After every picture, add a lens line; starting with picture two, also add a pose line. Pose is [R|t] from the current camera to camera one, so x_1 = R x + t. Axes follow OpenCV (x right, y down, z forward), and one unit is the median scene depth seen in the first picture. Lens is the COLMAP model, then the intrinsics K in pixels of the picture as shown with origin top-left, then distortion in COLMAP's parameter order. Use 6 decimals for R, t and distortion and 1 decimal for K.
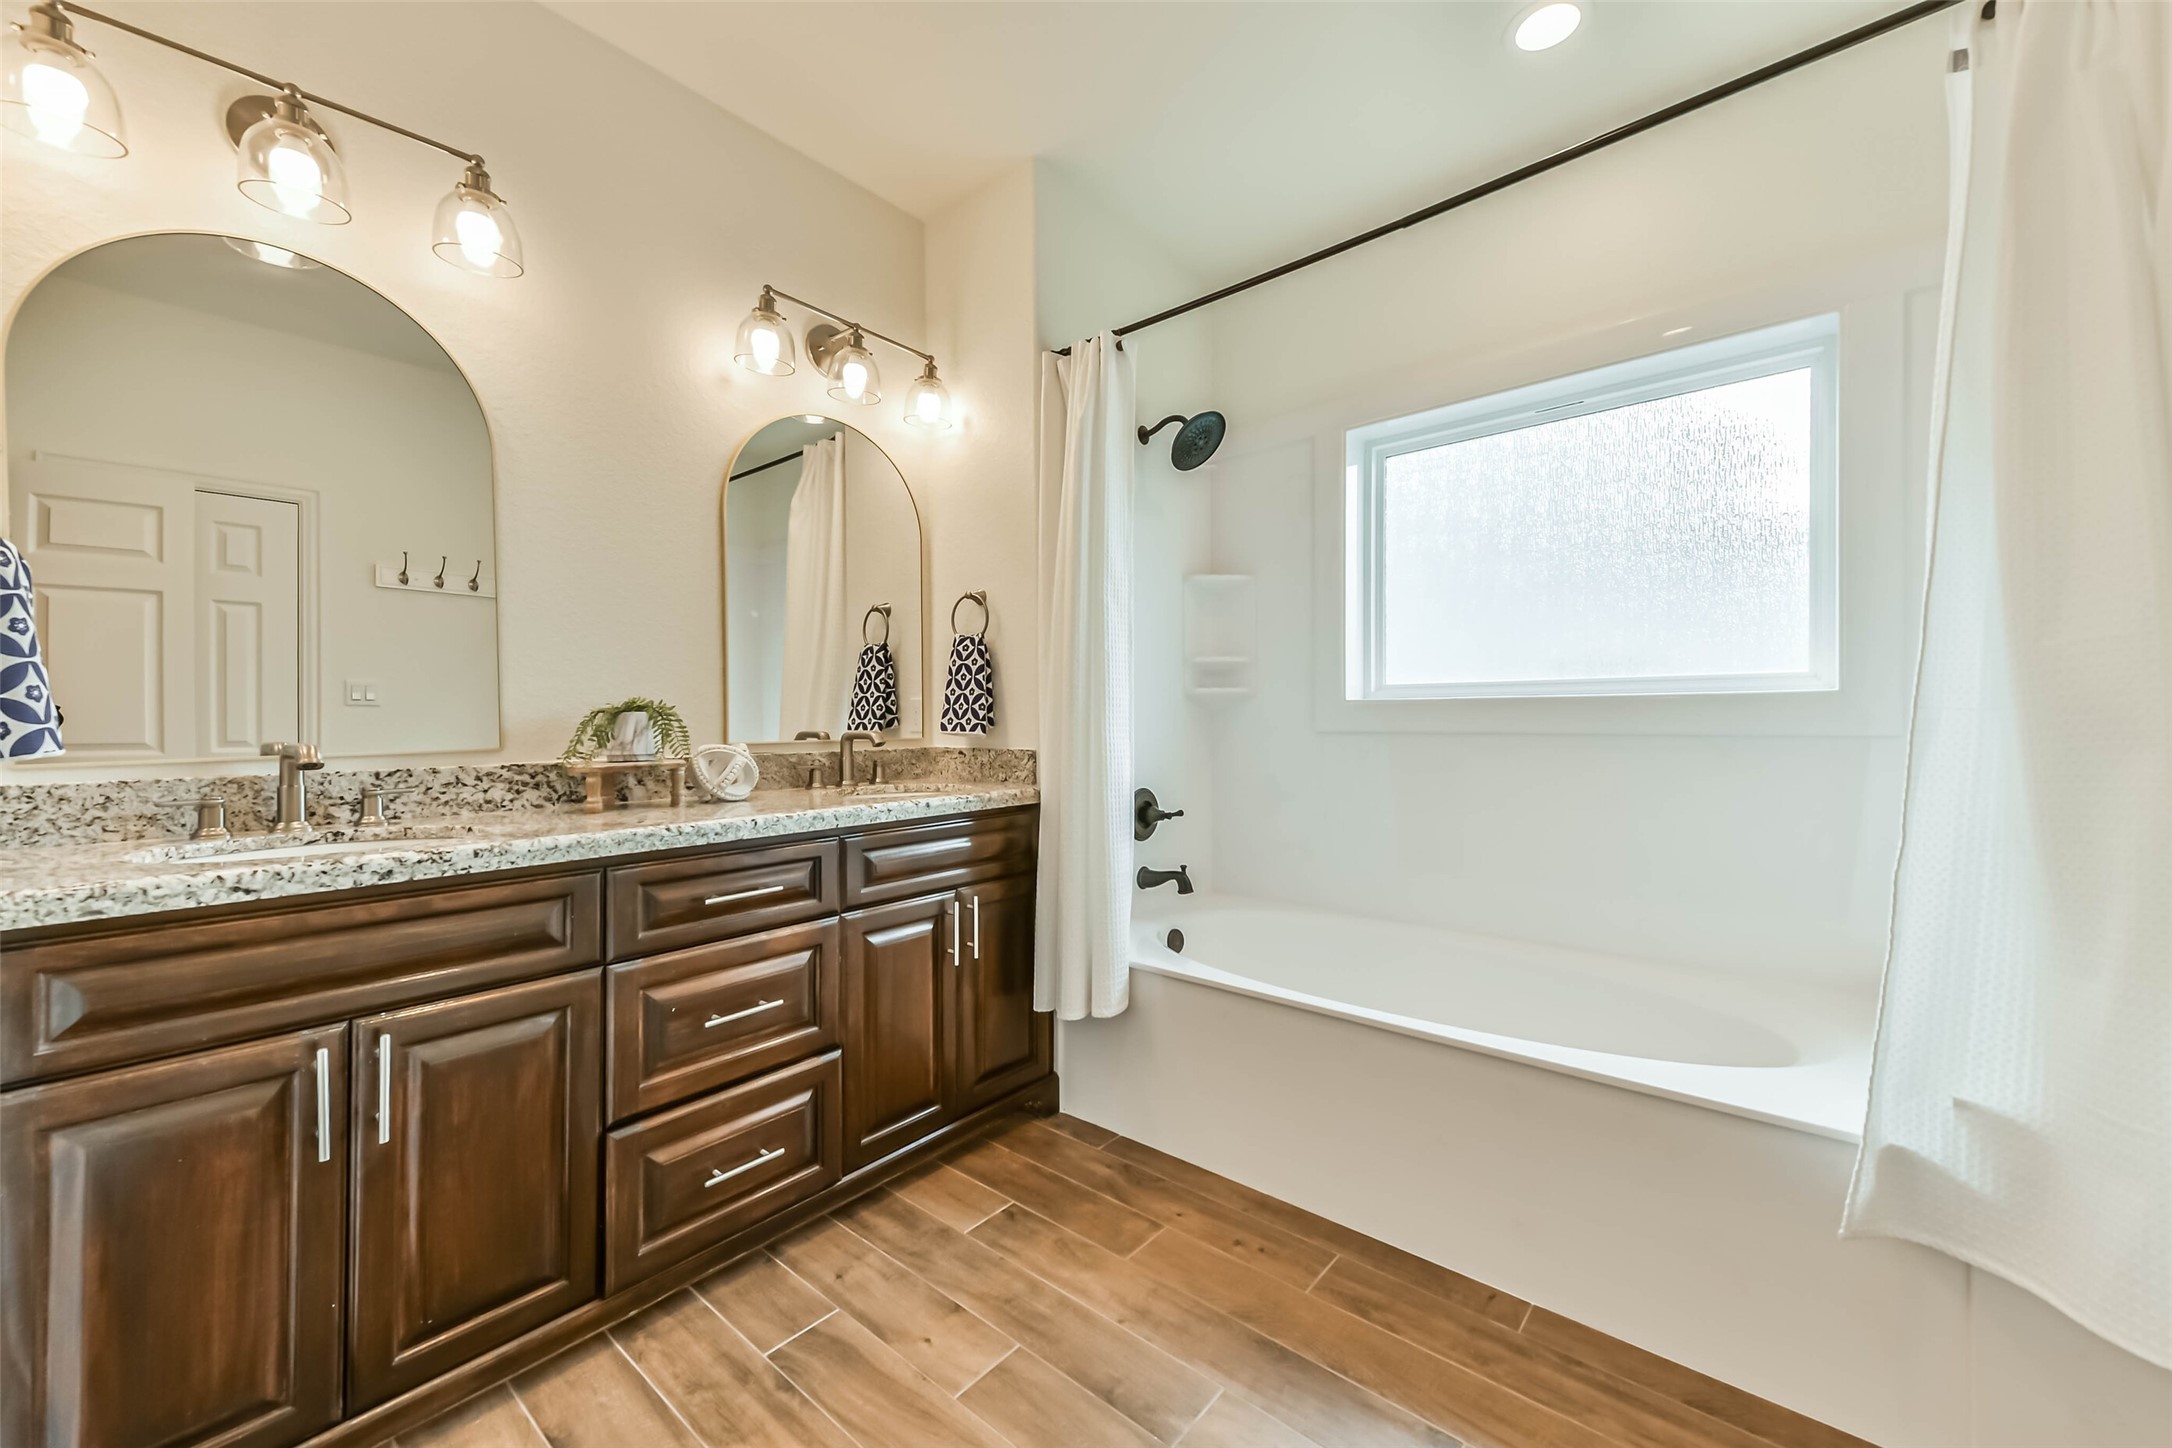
lens RADIAL K [[846.6, 0, 1081.0], [0, 846.6, 729.3], [0, 0, 1]] dist [0.028452, -0.005728]
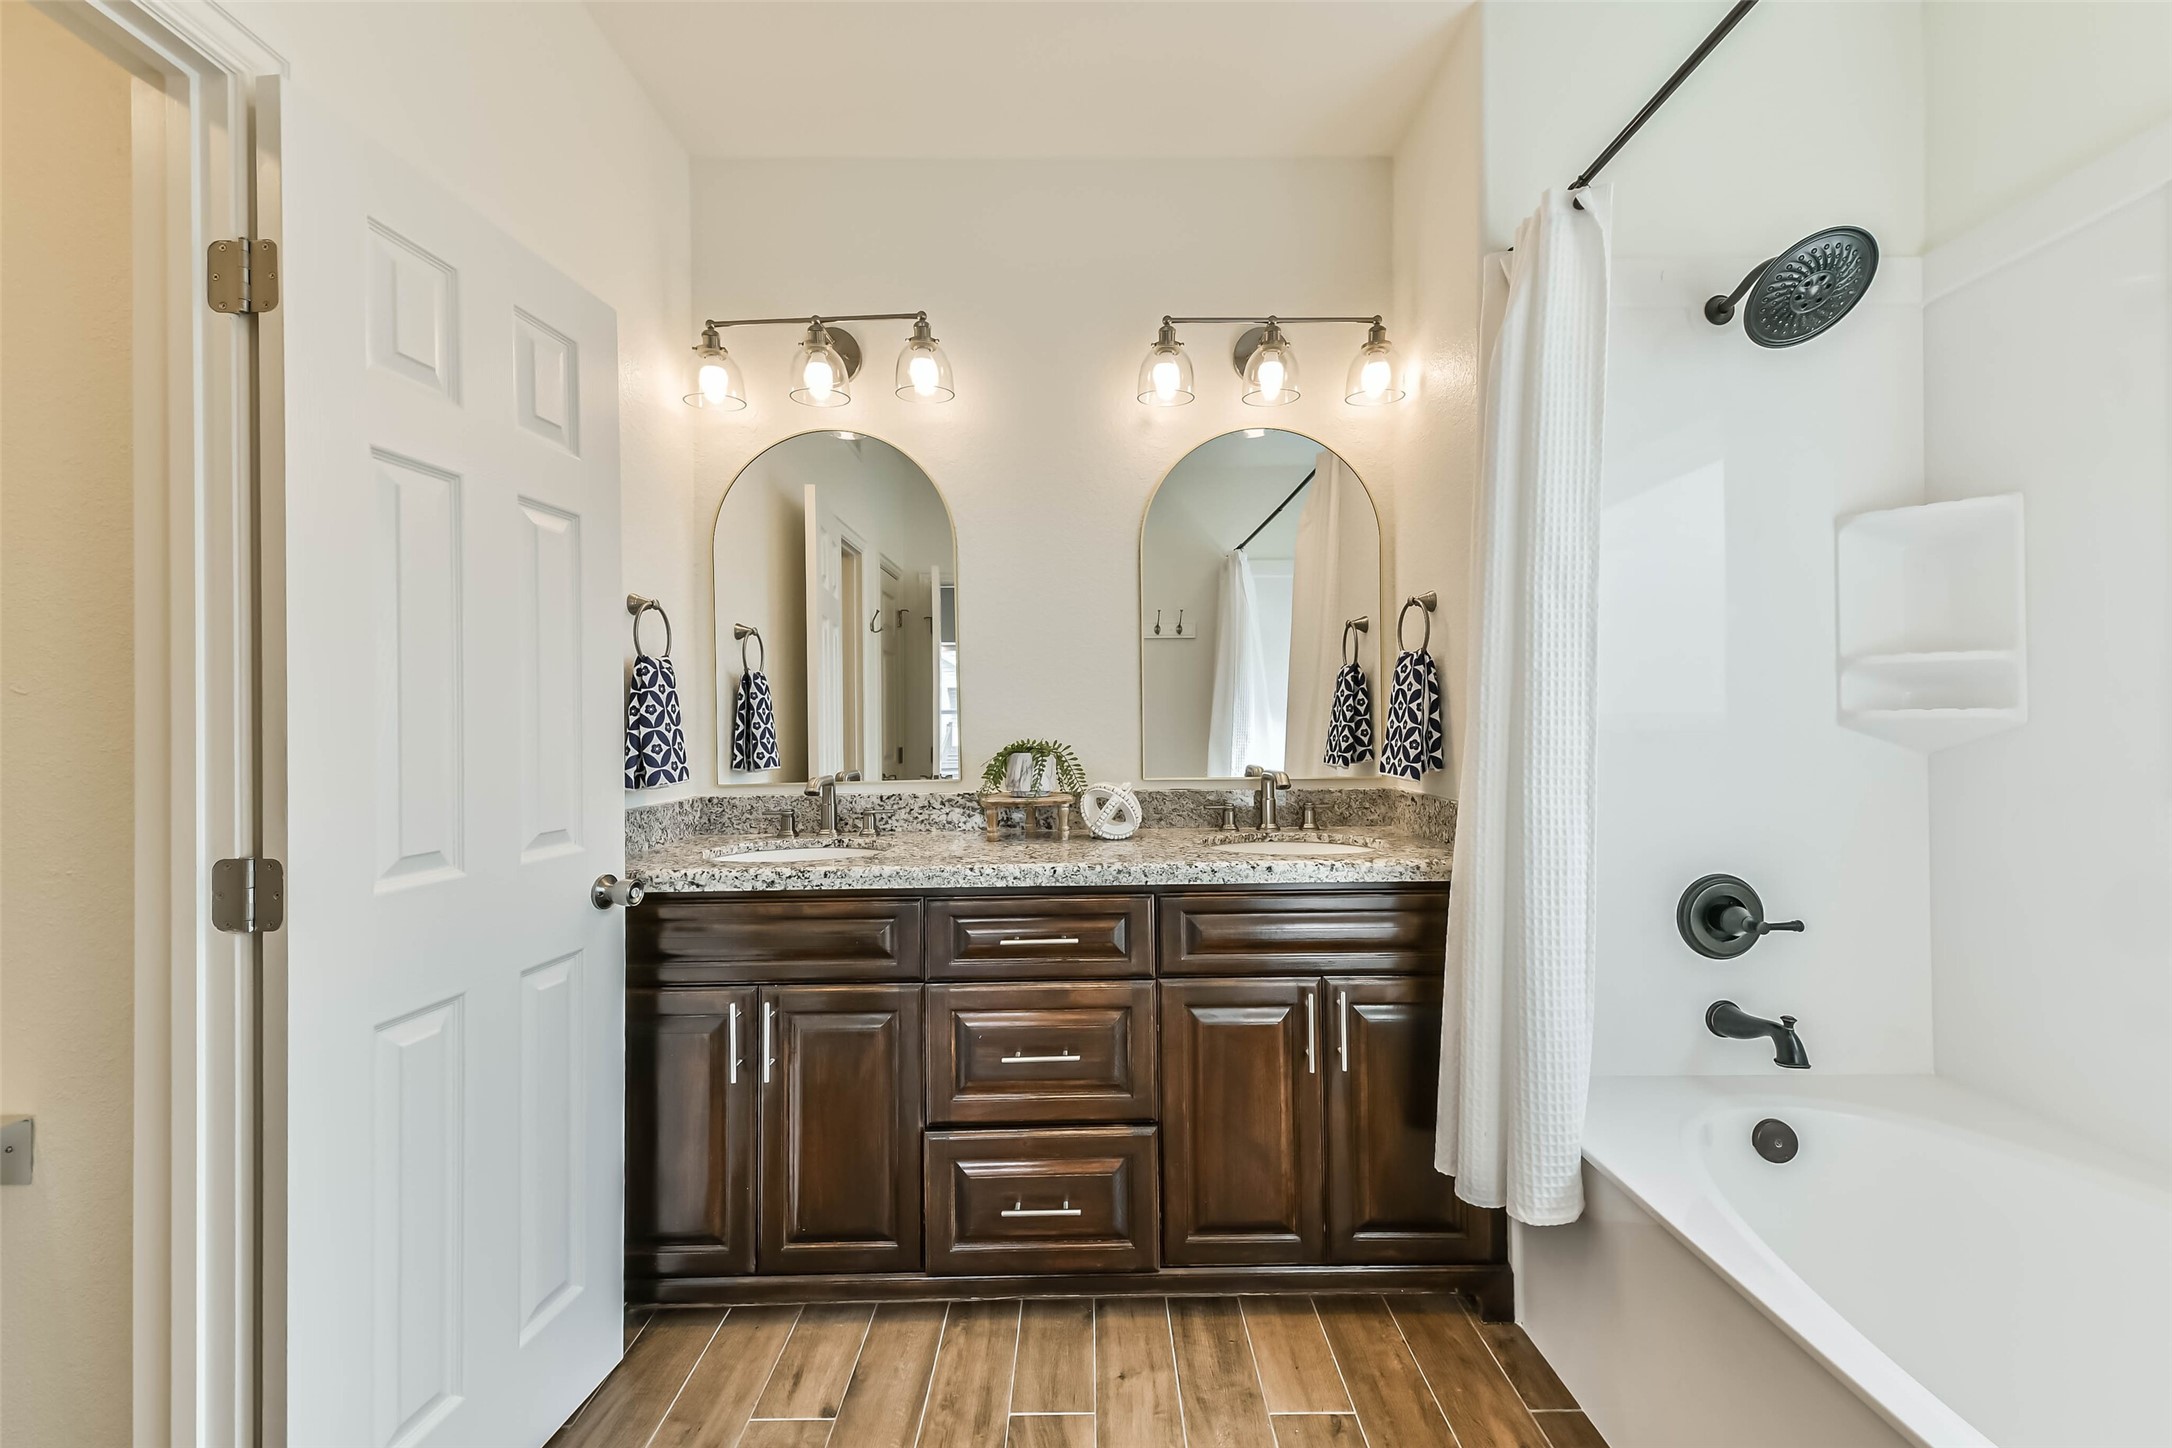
lens RADIAL K [[846.6, 0, 1091.7], [0, 846.6, 722.2], [0, 0, 1]] dist [0.028452, -0.005728]
pose [[0.654867, 0.001054, -0.755743, 0.365923], [-0.004189, 0.999989, -0.002235, -0.057924], [0.755732, 0.004629, 0.654864, 0.342871]]
